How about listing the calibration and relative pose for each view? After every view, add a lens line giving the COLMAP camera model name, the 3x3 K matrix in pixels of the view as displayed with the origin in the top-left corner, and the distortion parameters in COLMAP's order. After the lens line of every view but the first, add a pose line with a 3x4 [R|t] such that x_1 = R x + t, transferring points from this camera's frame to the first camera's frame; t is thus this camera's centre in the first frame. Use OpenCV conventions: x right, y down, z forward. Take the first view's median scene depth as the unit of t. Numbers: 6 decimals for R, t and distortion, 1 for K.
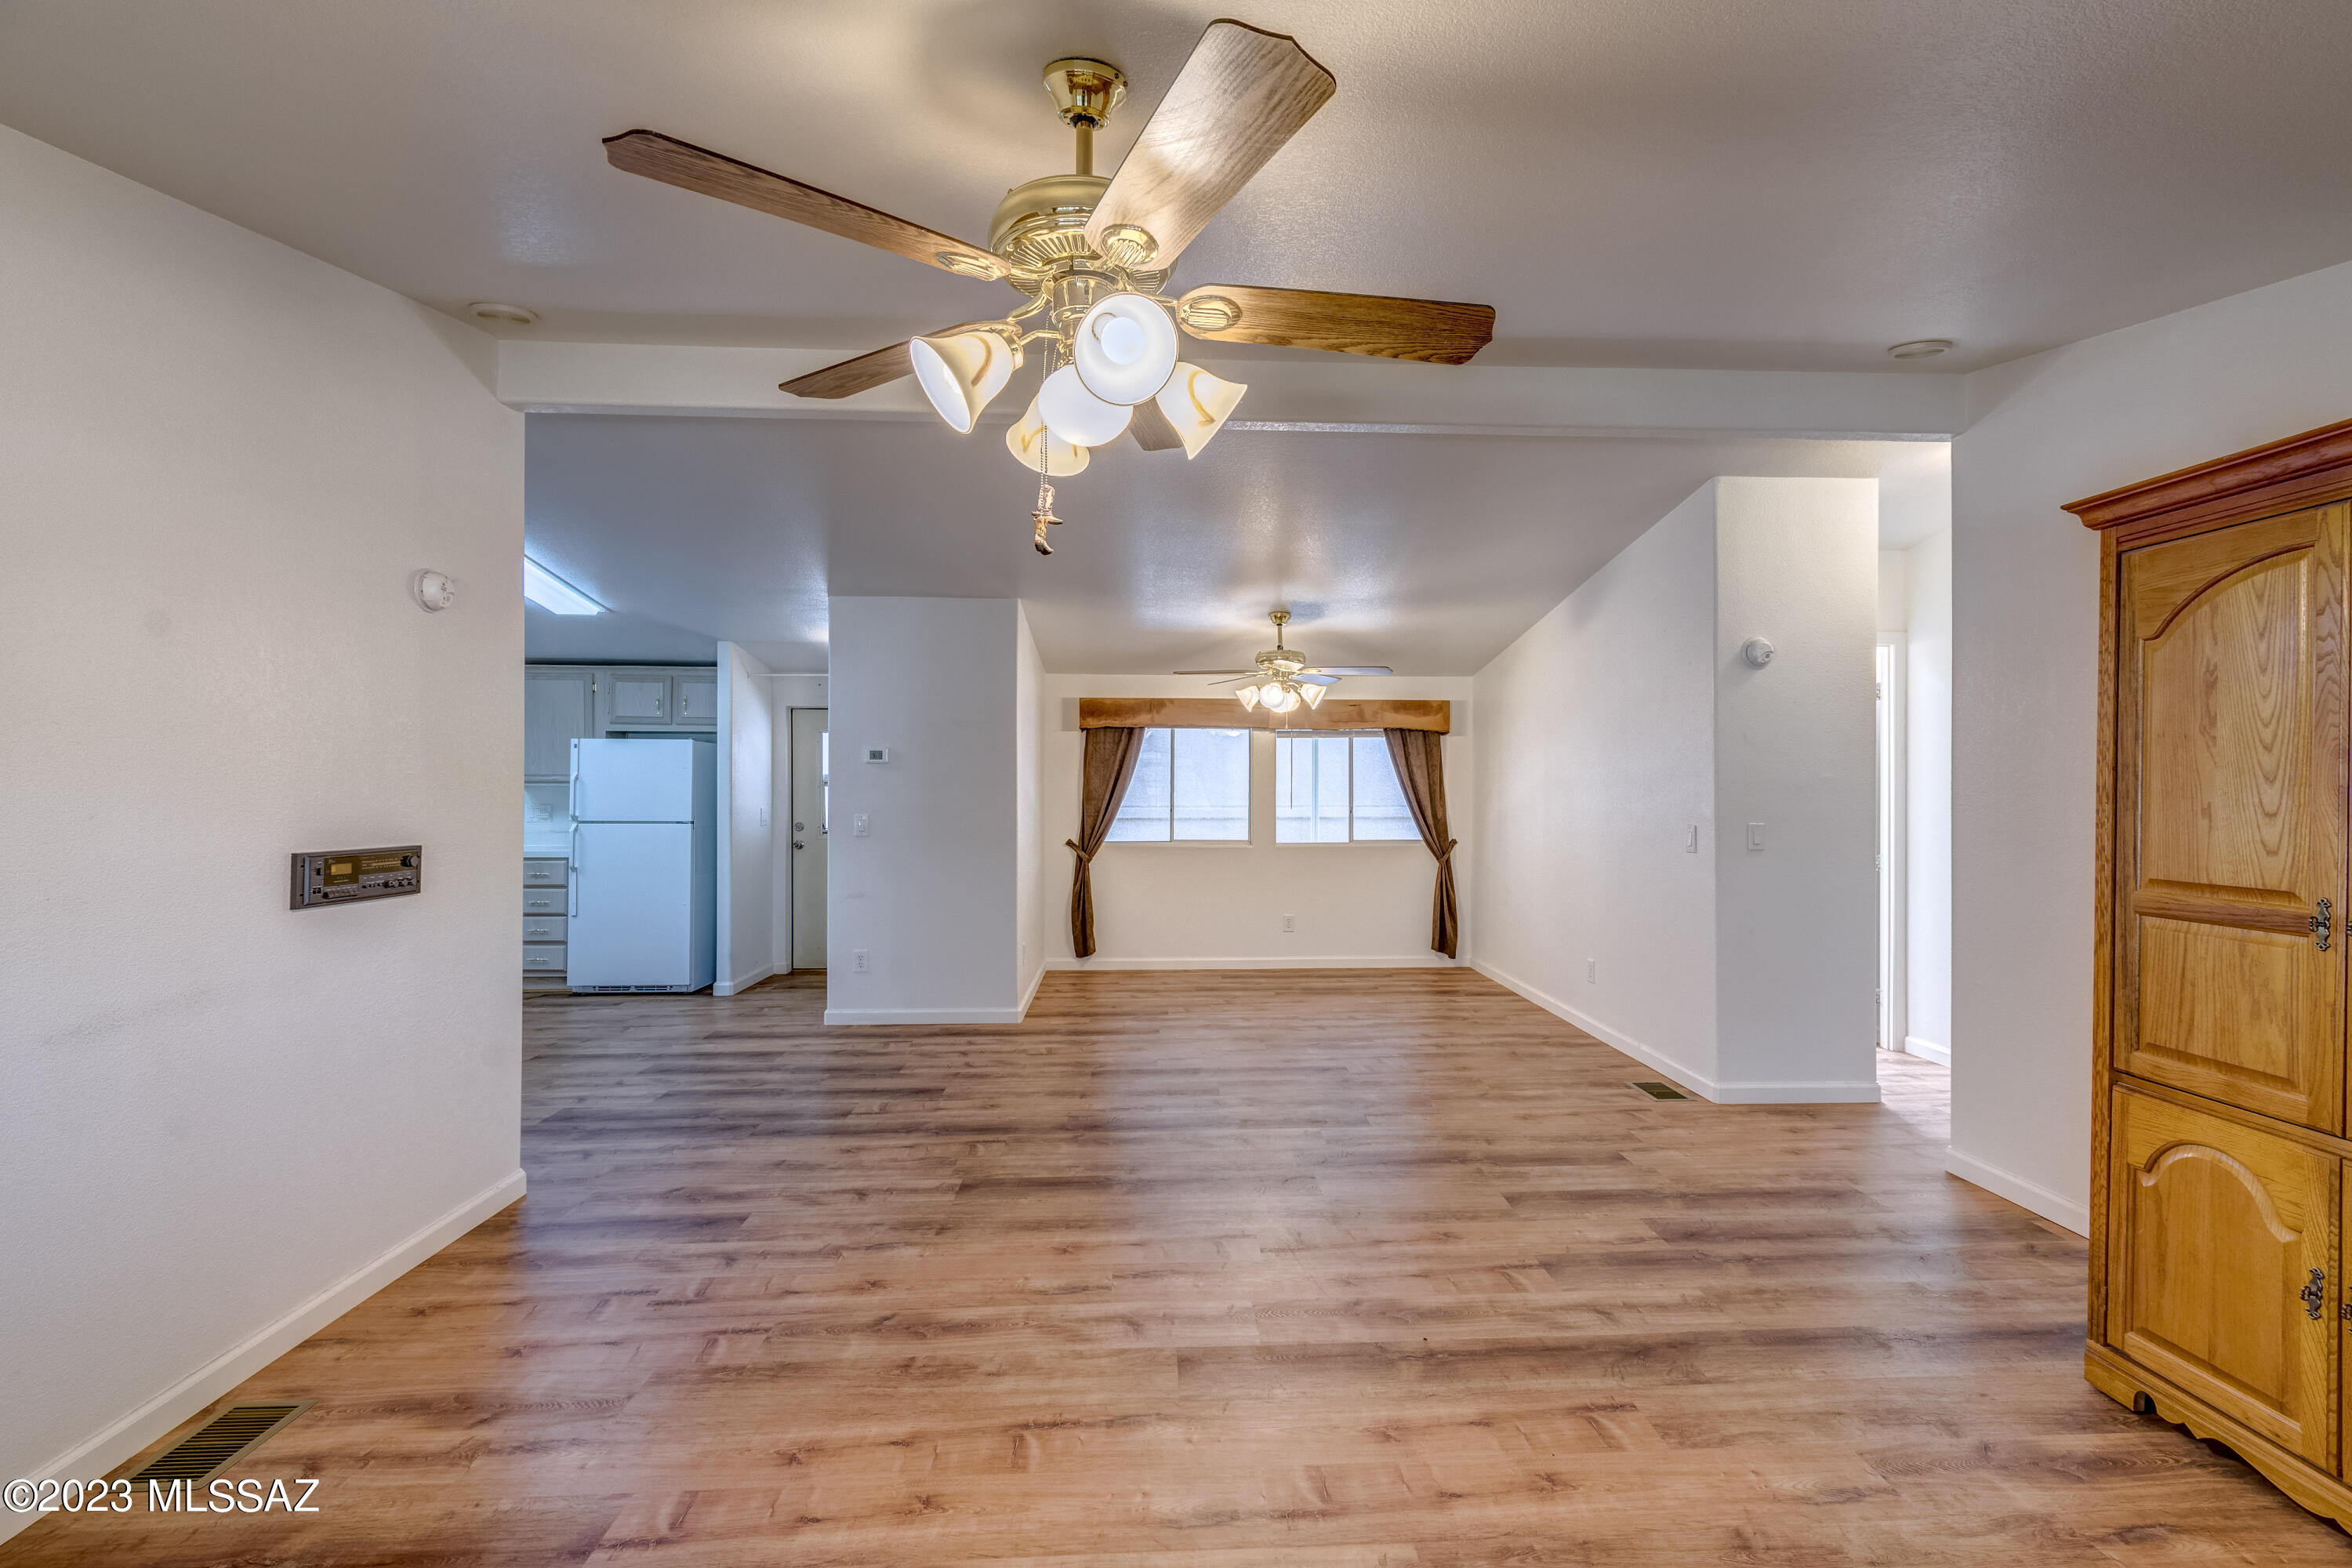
lens RADIAL K [[1038.6, 0, 1193.9], [0, 1038.6, 781.6], [0, 0, 1]] dist [0.006989, -0.003530]
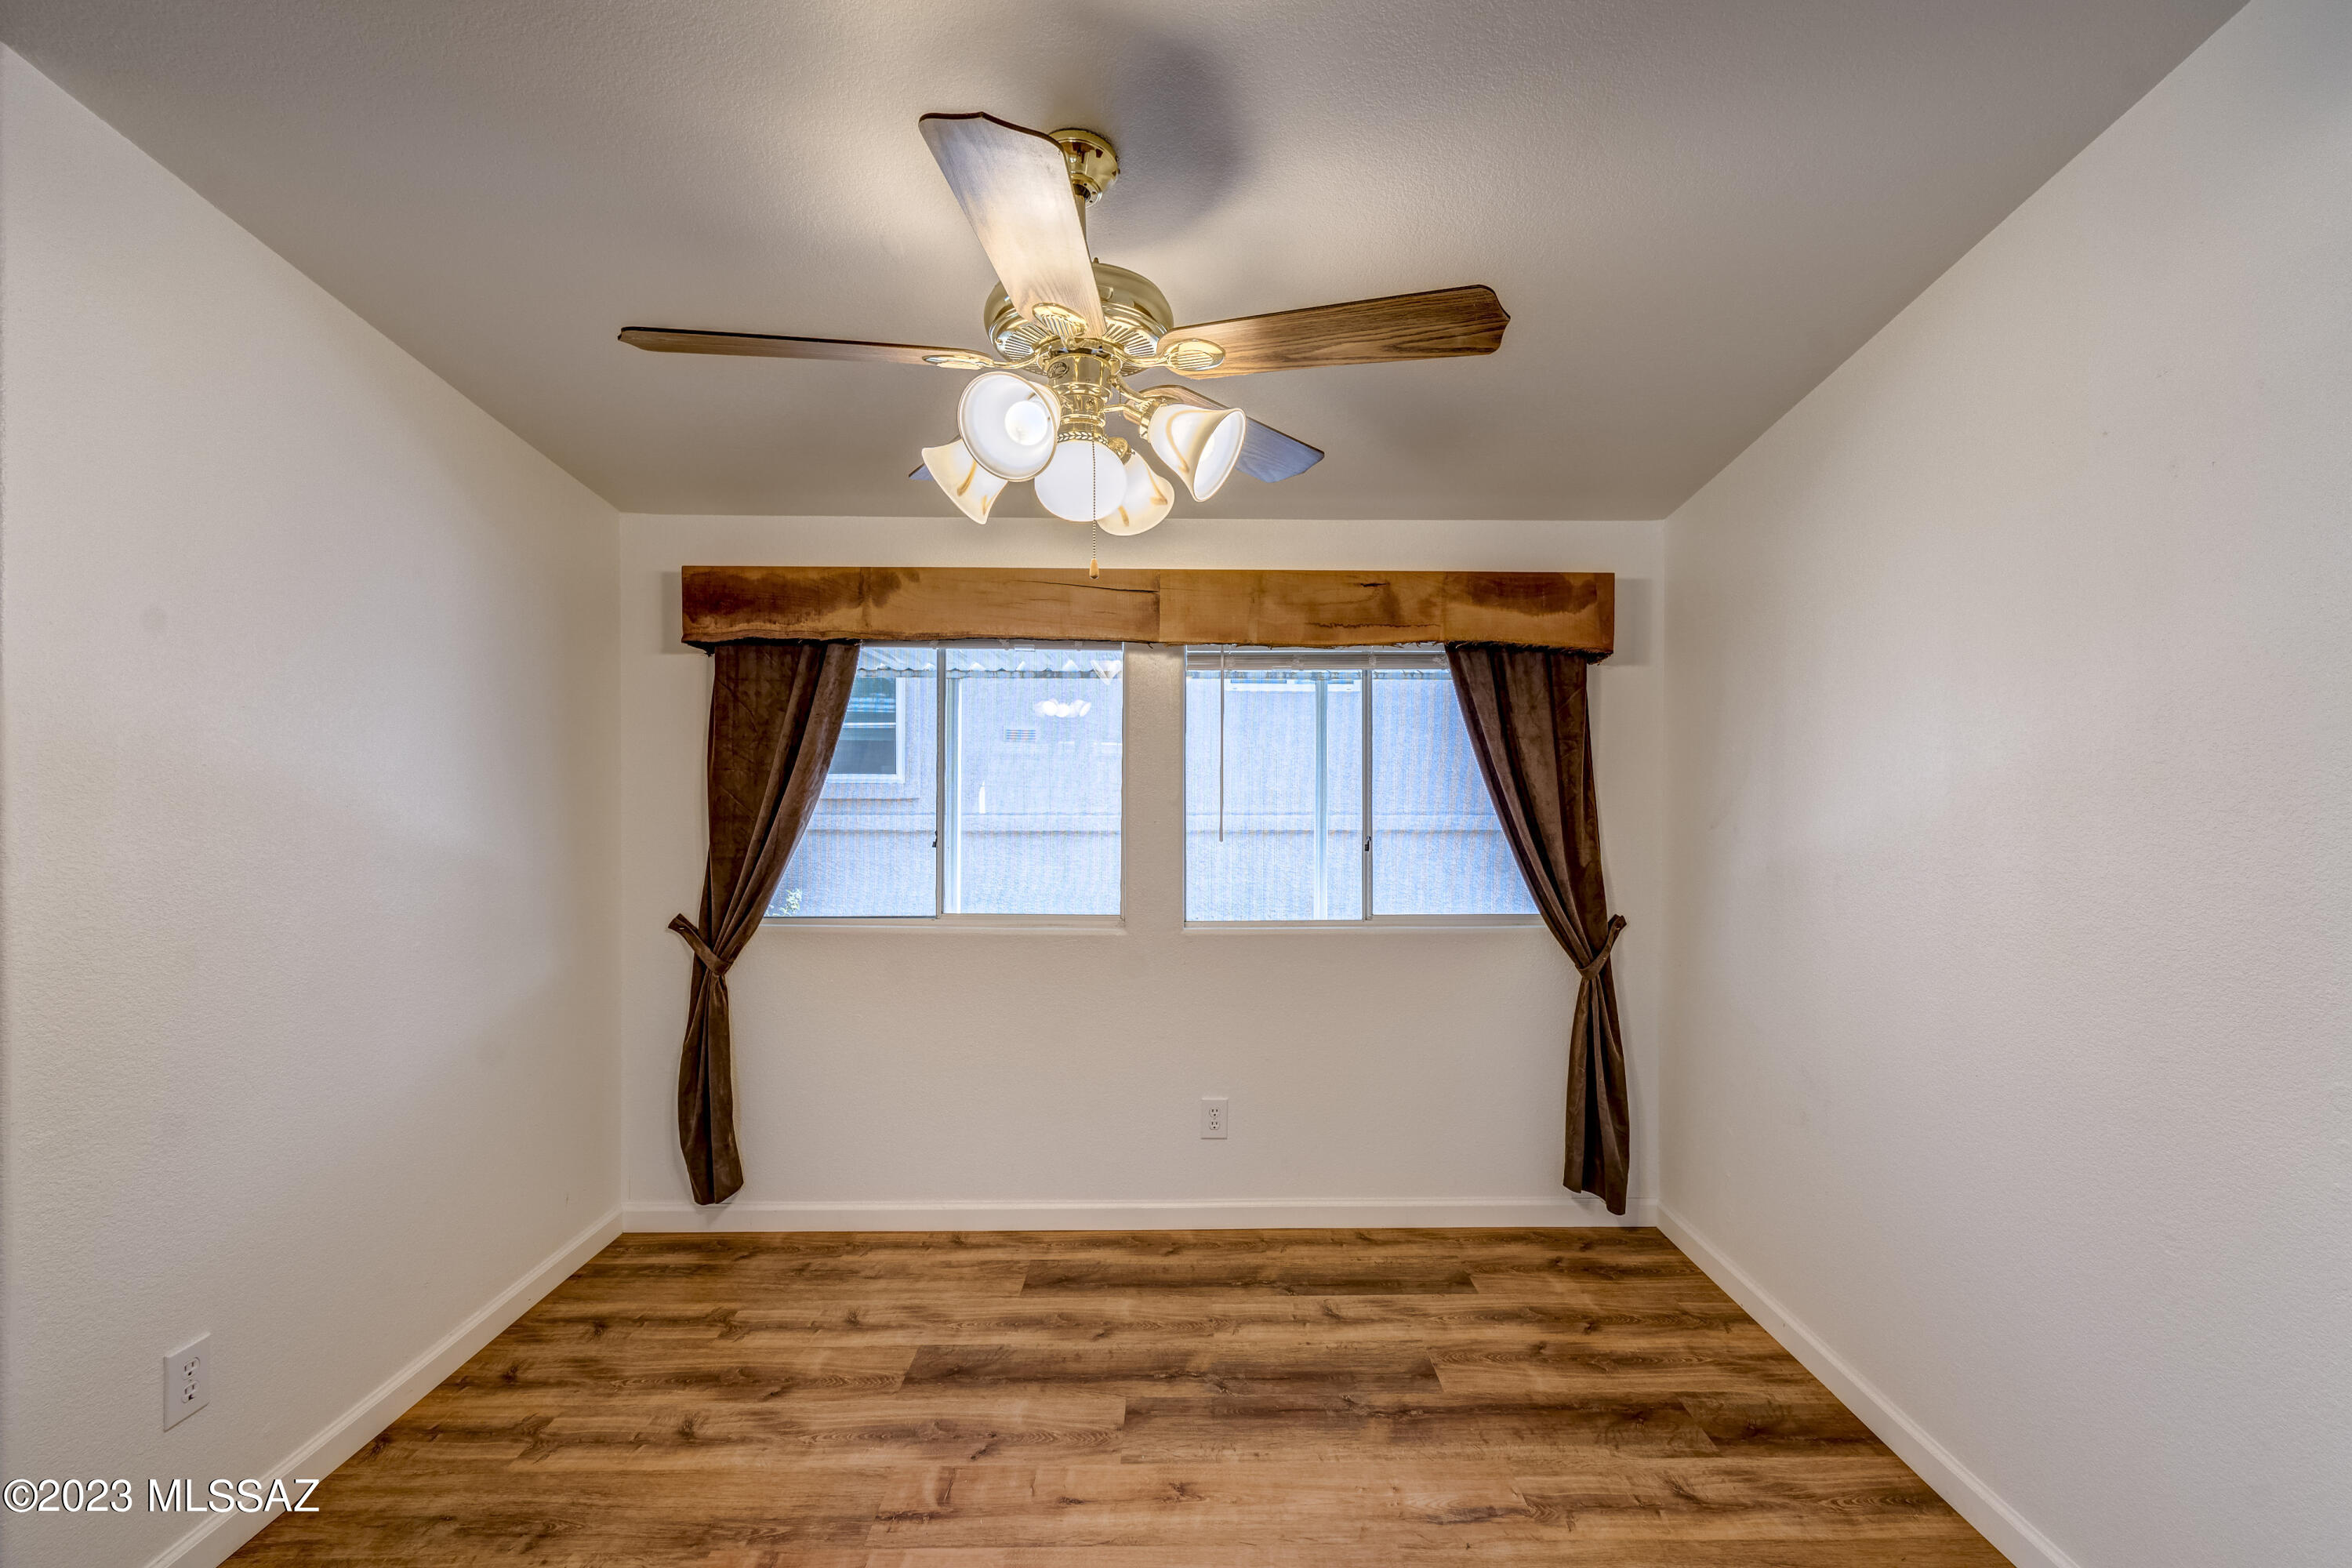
lens RADIAL K [[1038.6, 0, 1202.7], [0, 1038.6, 781.5], [0, 0, 1]] dist [0.006989, -0.003530]
pose [[0.999500, 0.000480, -0.031621, 0.113251], [-0.000402, 0.999997, 0.002473, 0.001398], [0.031622, -0.002459, 0.999497, 0.669204]]
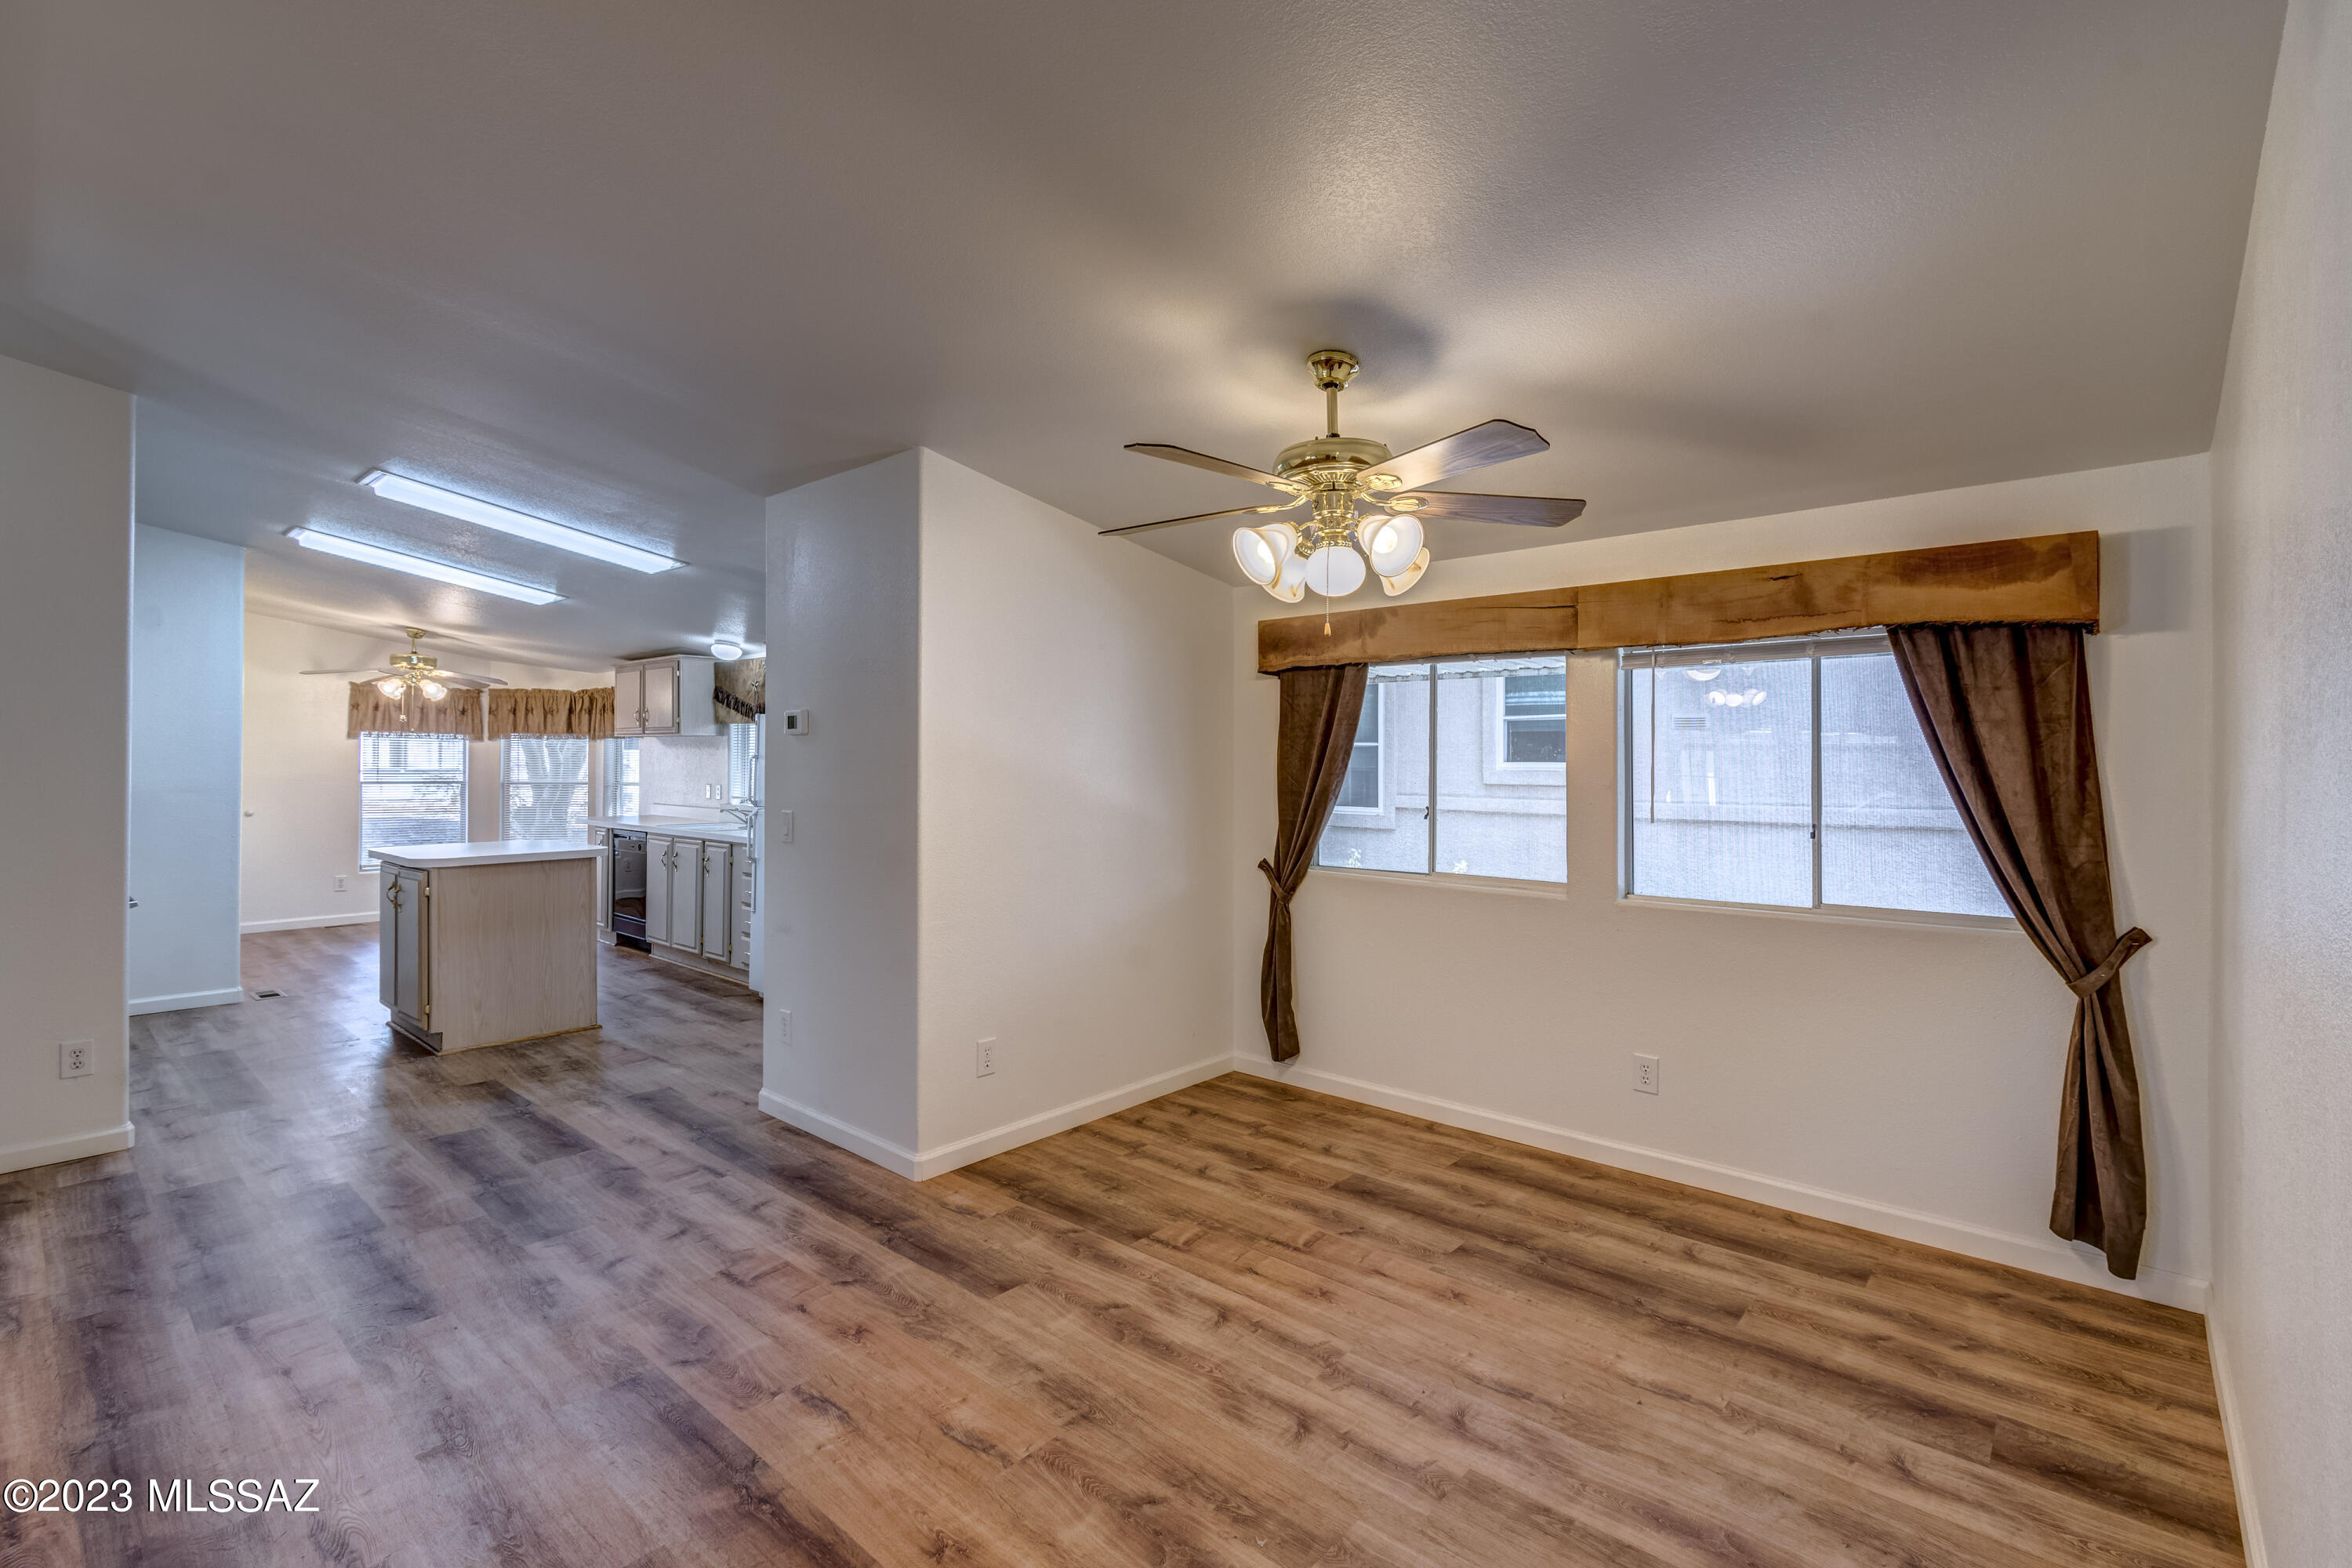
lens RADIAL K [[1038.6, 0, 1203.2], [0, 1038.6, 754.7], [0, 0, 1]] dist [0.006989, -0.003530]
pose [[0.724230, -0.005861, -0.689534, 0.302917], [-0.003695, 0.999917, -0.012380, 0.002774], [0.689549, 0.011514, 0.724148, 0.608411]]
